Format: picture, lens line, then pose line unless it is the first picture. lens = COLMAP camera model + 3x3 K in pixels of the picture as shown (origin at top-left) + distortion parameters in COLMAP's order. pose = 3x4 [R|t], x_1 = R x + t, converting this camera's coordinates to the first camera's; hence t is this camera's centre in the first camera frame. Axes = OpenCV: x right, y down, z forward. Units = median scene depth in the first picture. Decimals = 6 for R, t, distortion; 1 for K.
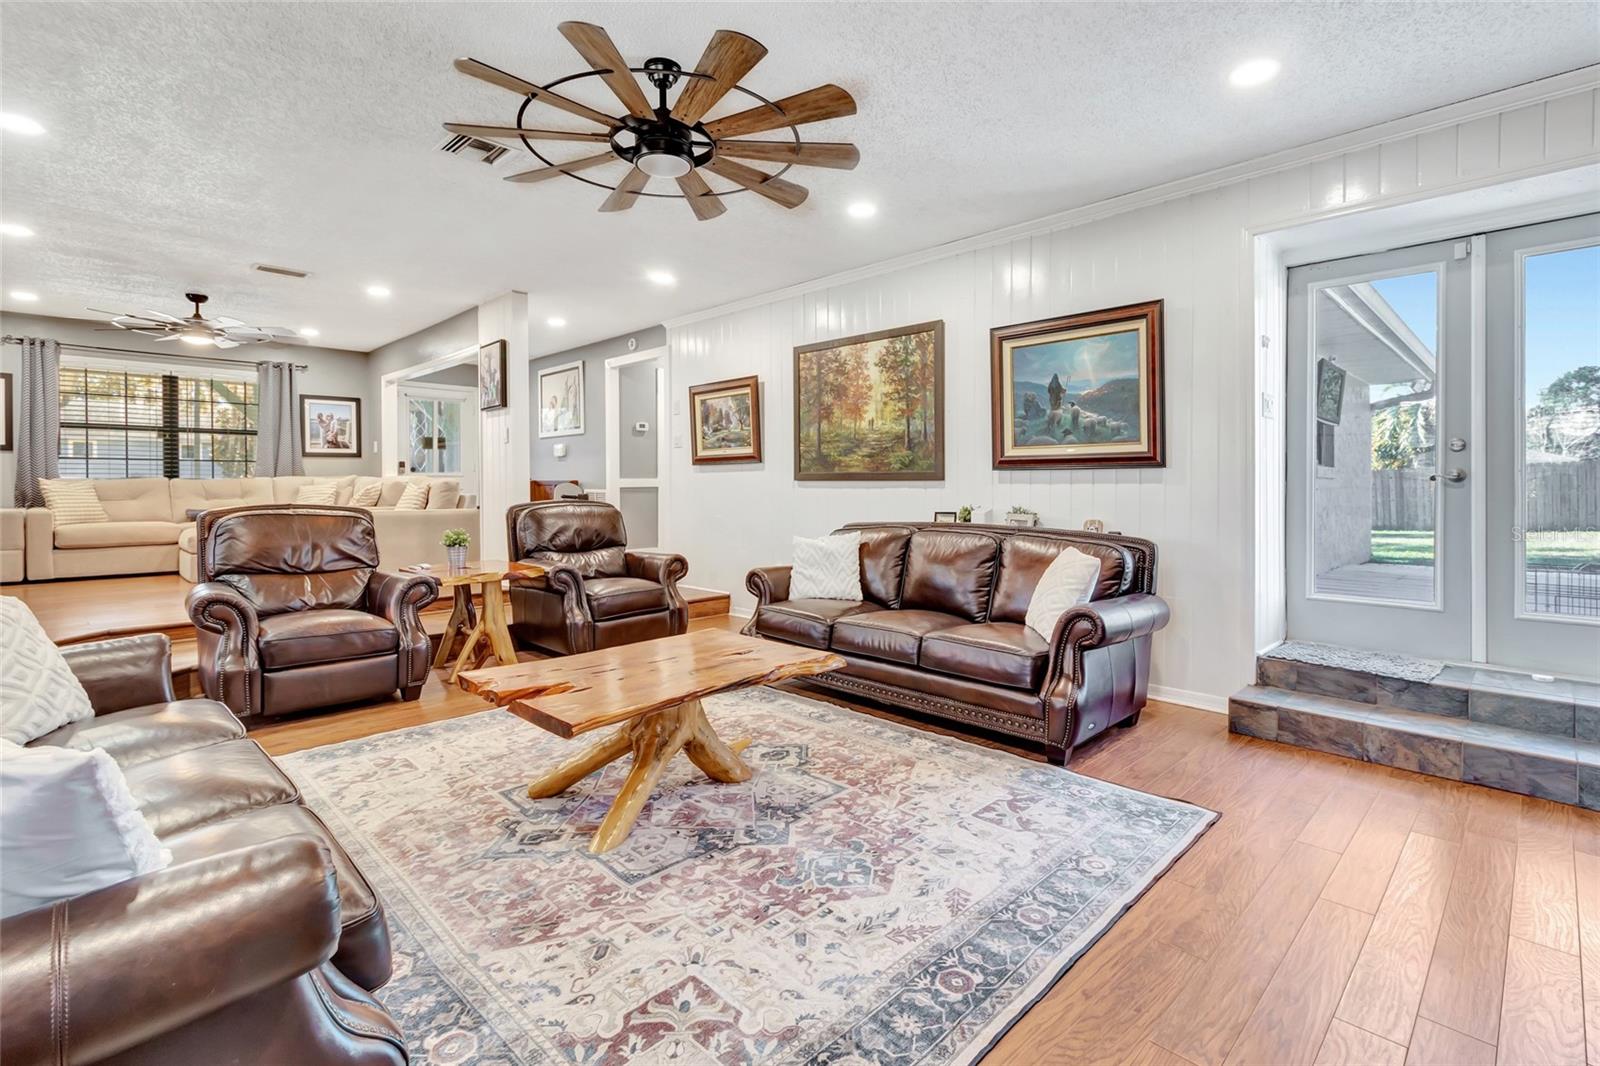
lens RADIAL K [[742.2, 0, 812.5], [0, 742.2, 491.4], [0, 0, 1]] dist [0.008534, -0.000030]
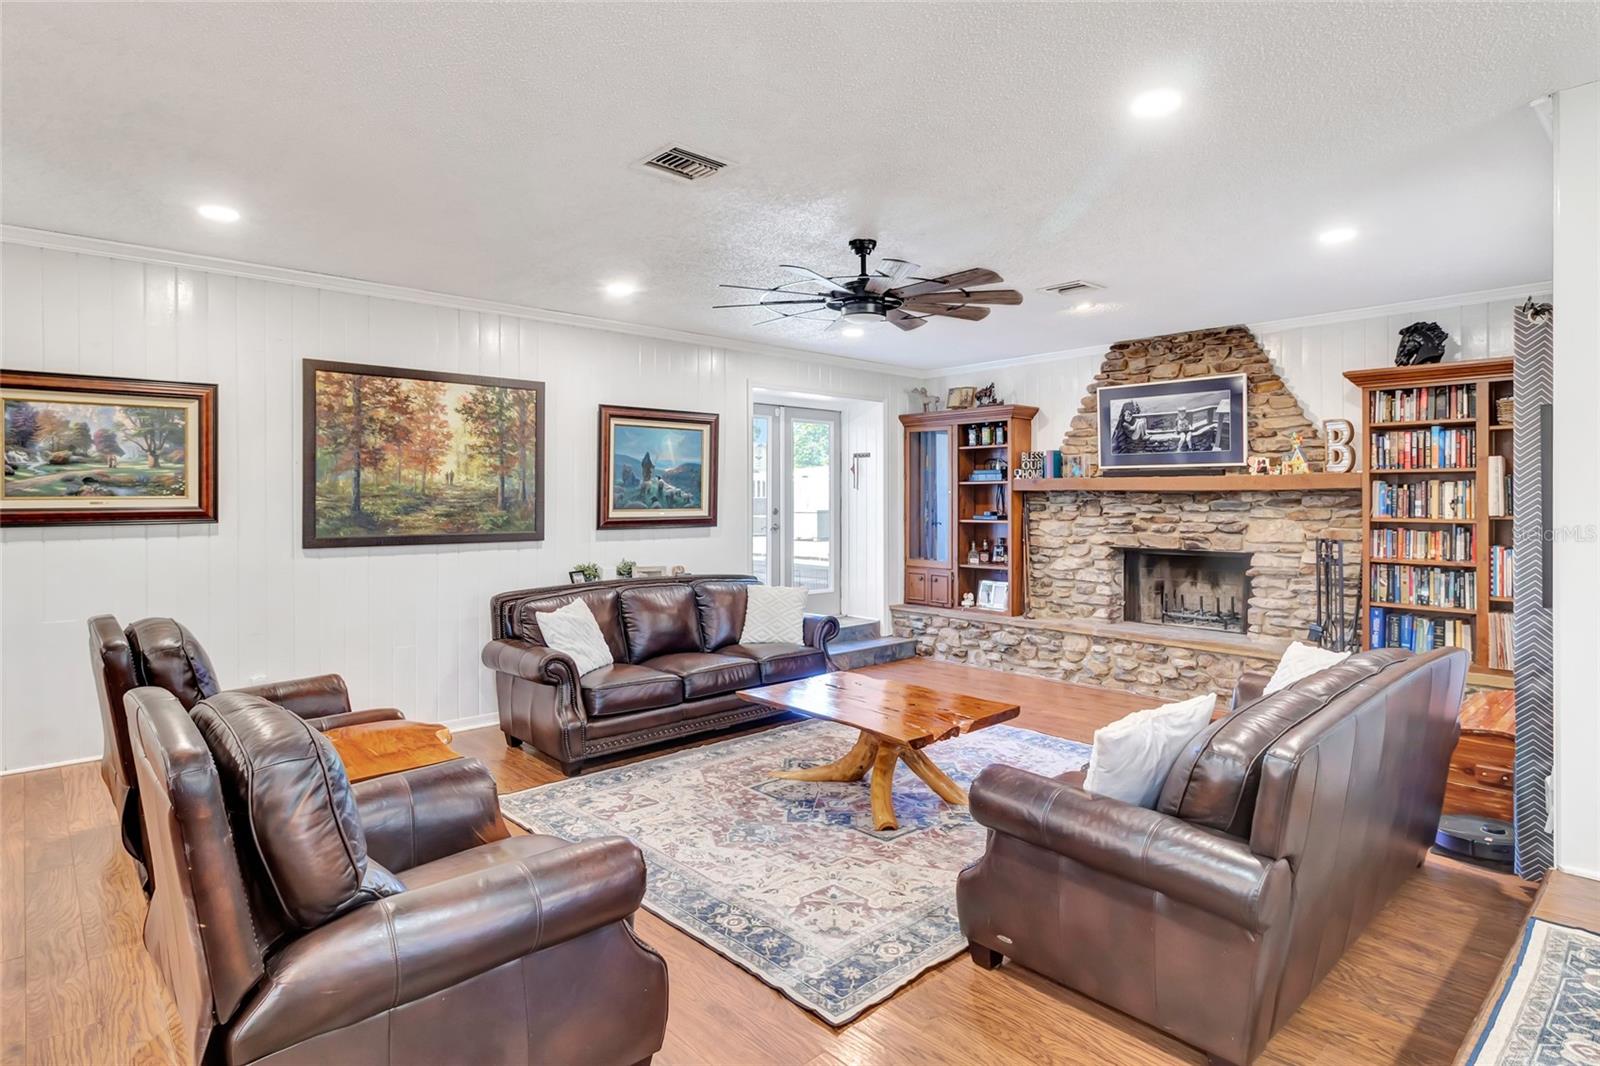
lens RADIAL K [[848.3, 0, 809.5], [0, 848.3, 492.3], [0, 0, 1]] dist [0.002779, -0.005658]
pose [[0.046191, 0.006661, 0.998910, -0.910168], [0.008895, 0.999935, -0.007080, -0.065617], [-0.998893, 0.009212, 0.046129, 0.552999]]
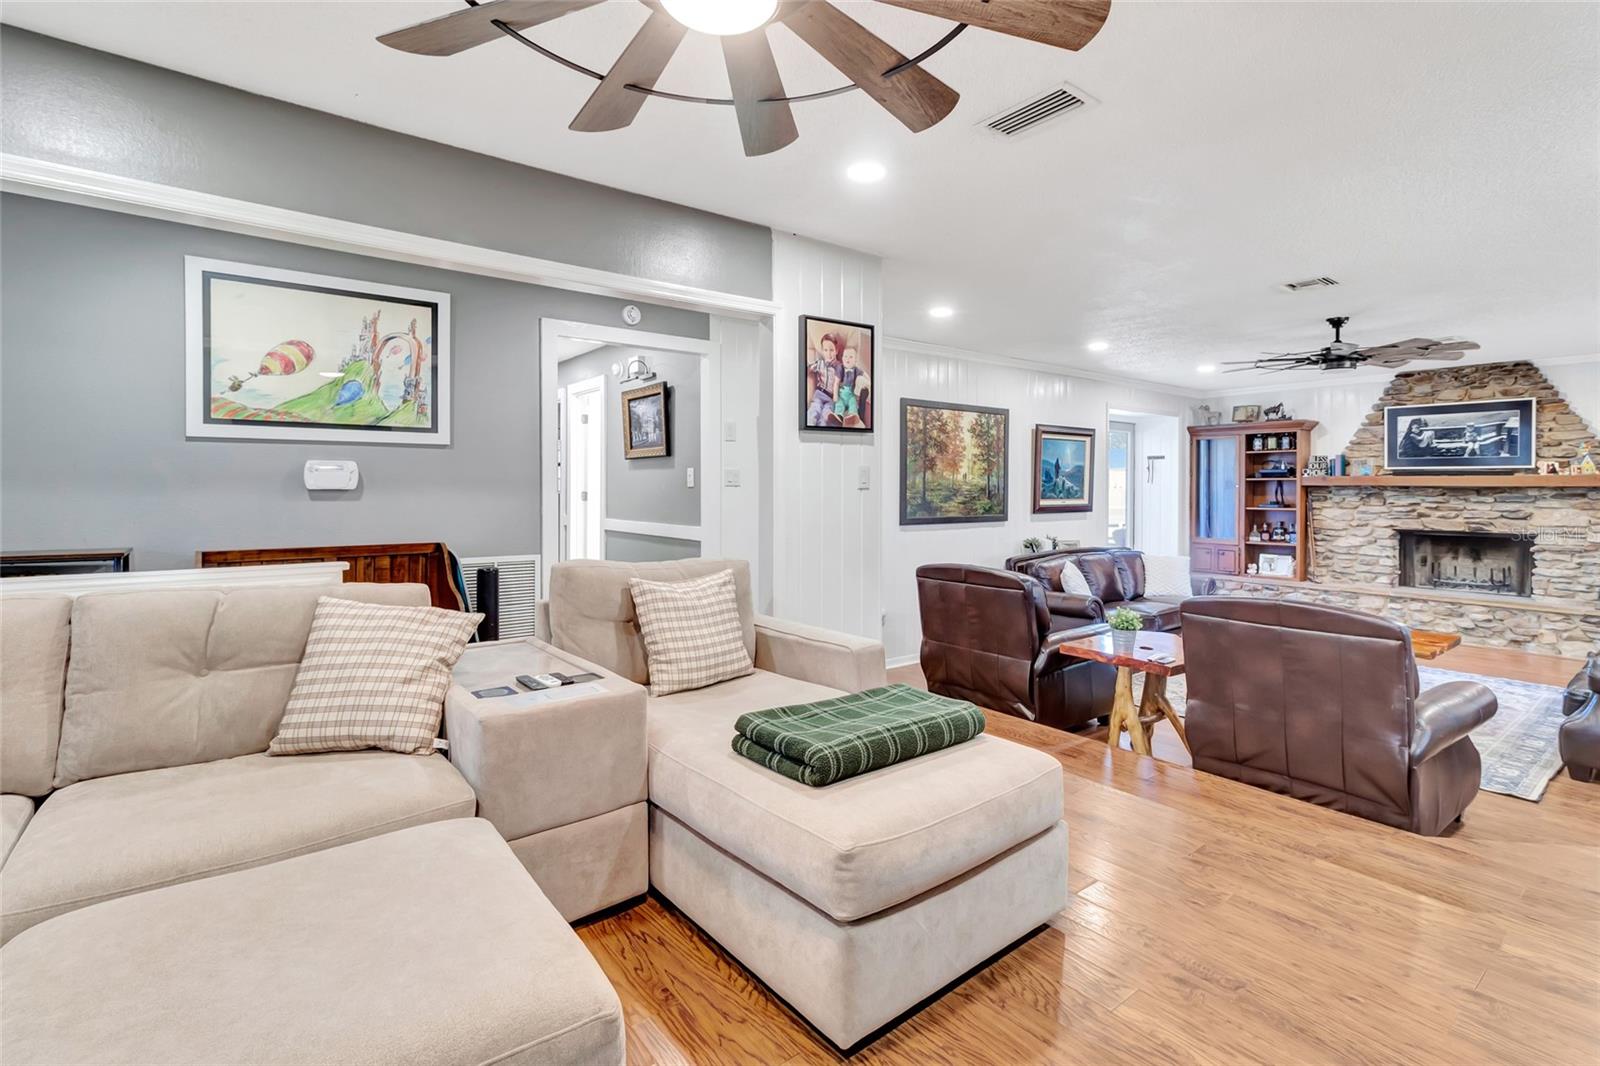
lens RADIAL K [[742.2, 0, 810.1], [0, 742.2, 489.5], [0, 0, 1]] dist [0.008534, -0.000030]
pose [[0.127473, -0.004485, 0.991832, -1.223889], [0.006111, 0.999974, 0.003737, -0.078962], [-0.991823, 0.005584, 0.127497, 1.129680]]
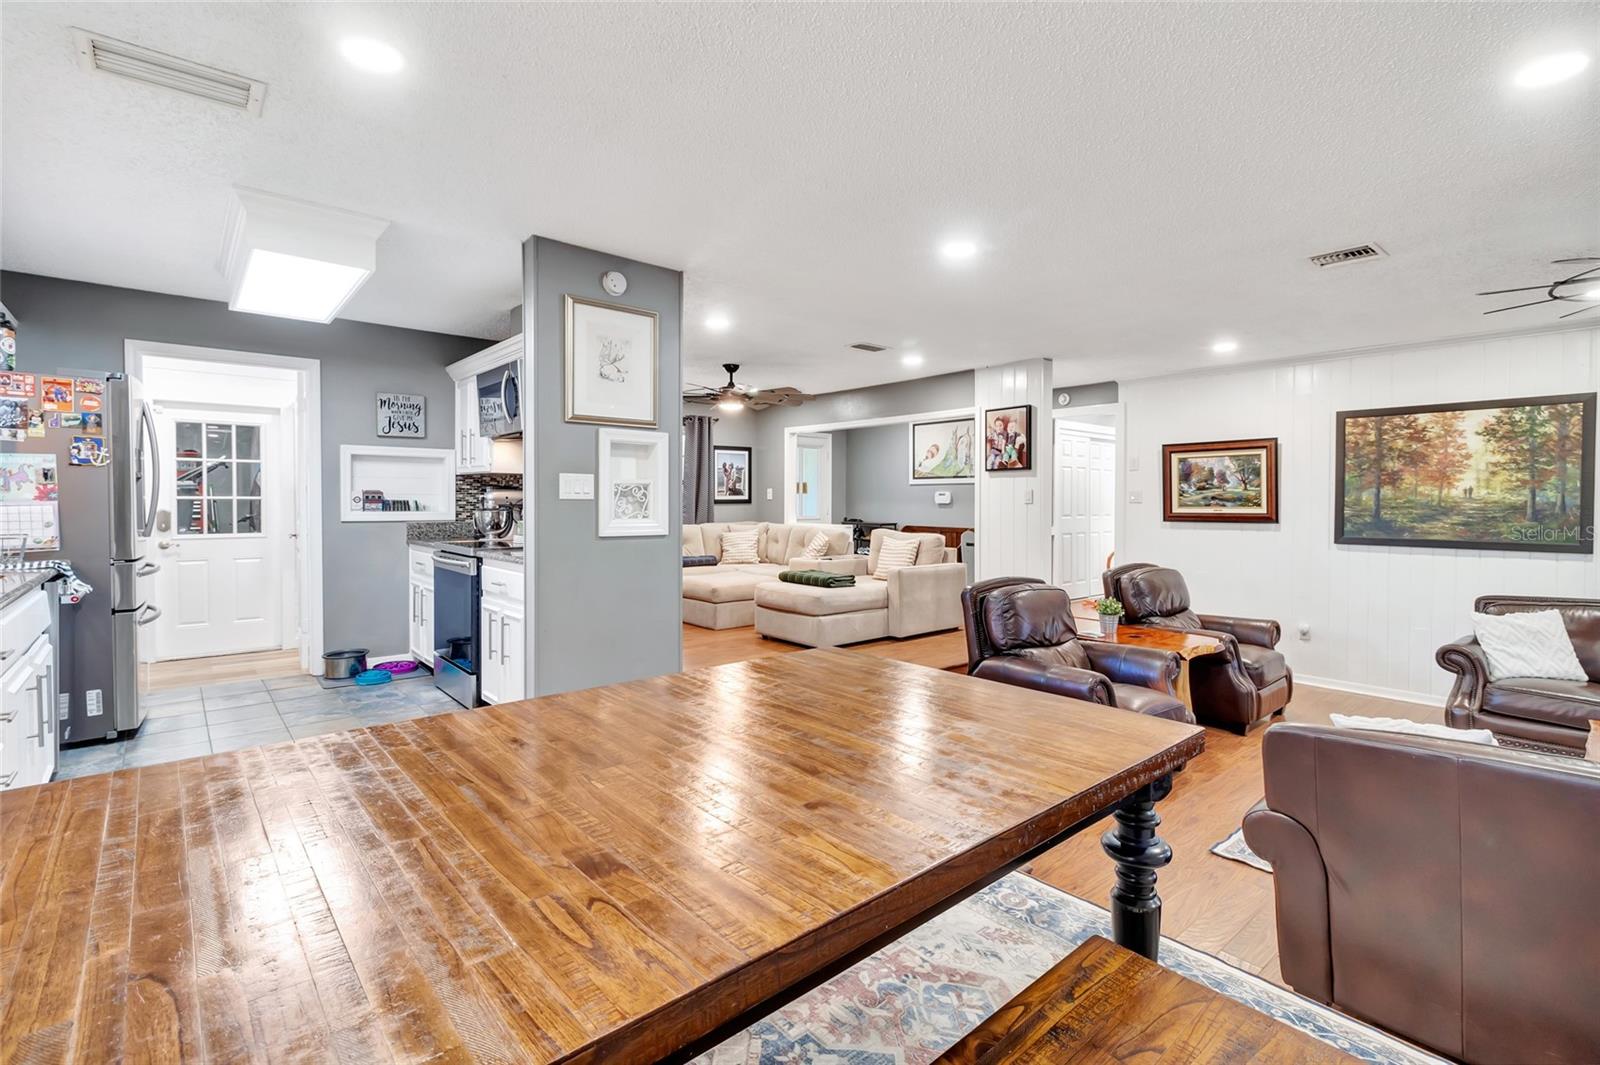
lens RADIAL K [[742.2, 0, 809.3], [0, 742.2, 515.2], [0, 0, 1]] dist [0.008534, -0.000030]
pose [[0.996796, 0.005886, -0.079774, -0.744578], [-0.005082, 0.999934, 0.010276, -0.068265], [0.079830, -0.009837, 0.996760, -0.074677]]
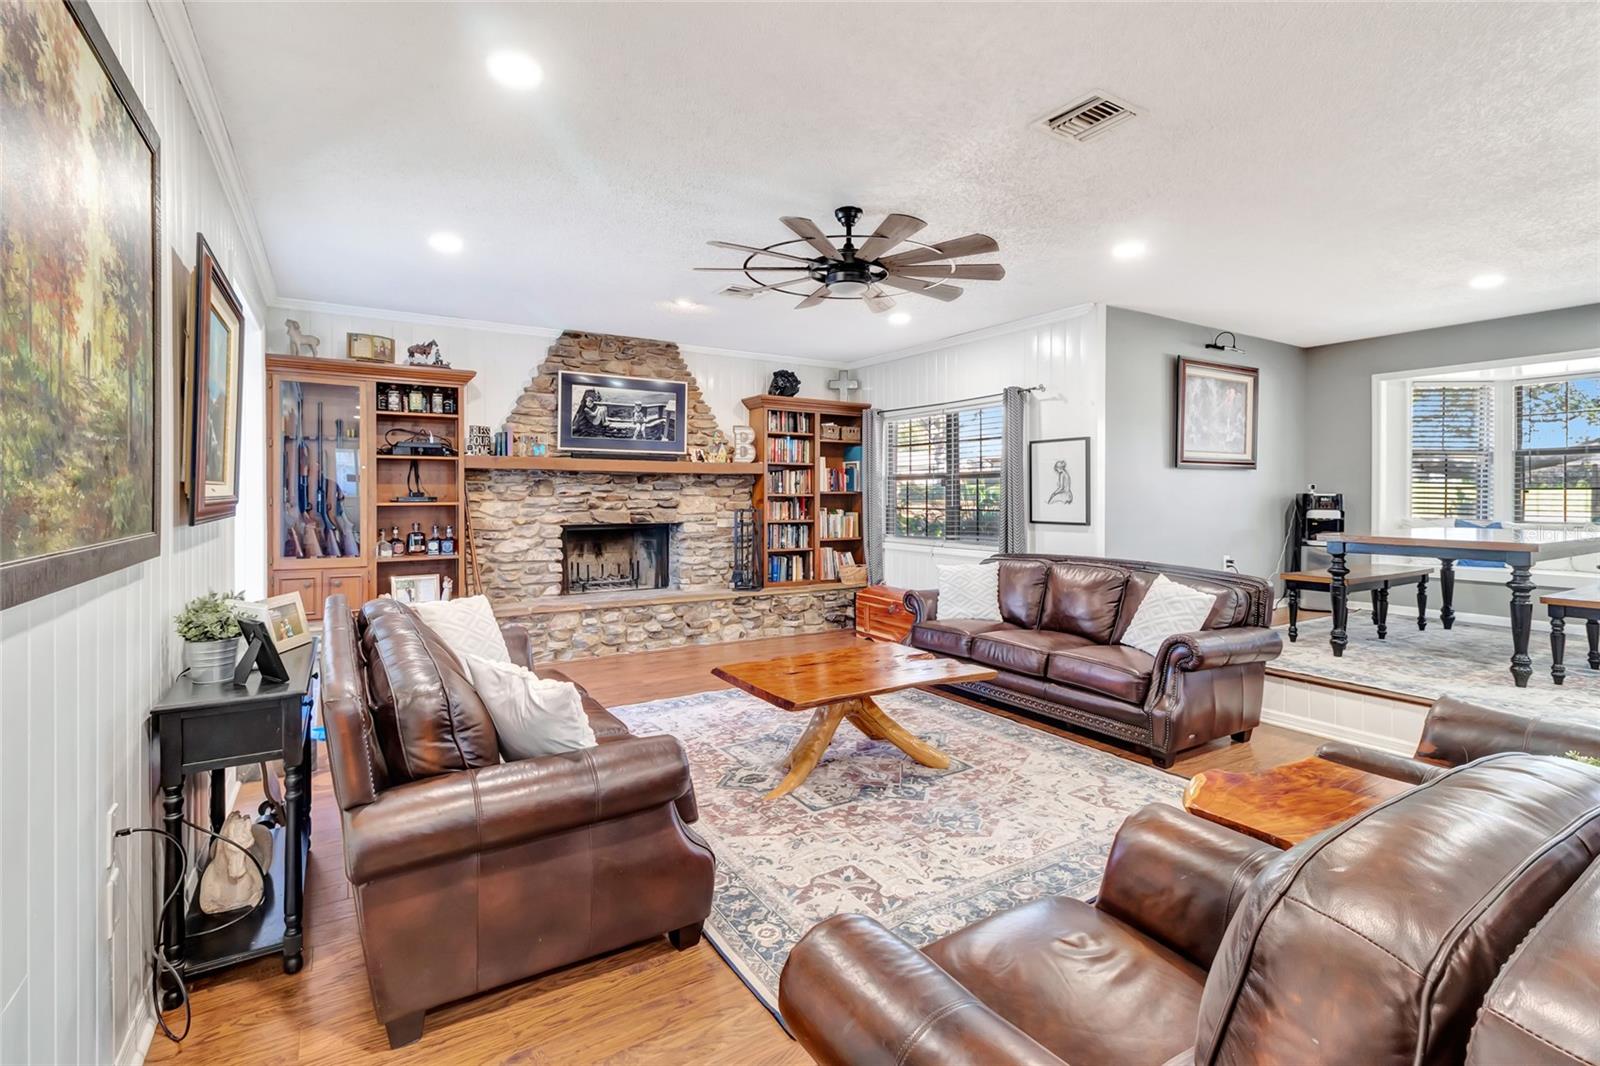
lens RADIAL K [[742.2, 0, 806.1], [0, 742.2, 497.3], [0, 0, 1]] dist [0.008534, -0.000030]
pose [[-0.973405, -0.004355, 0.229050, -0.227215], [-0.001076, 0.999895, 0.014440, -0.048843], [-0.229089, 0.013809, -0.973307, 1.228677]]
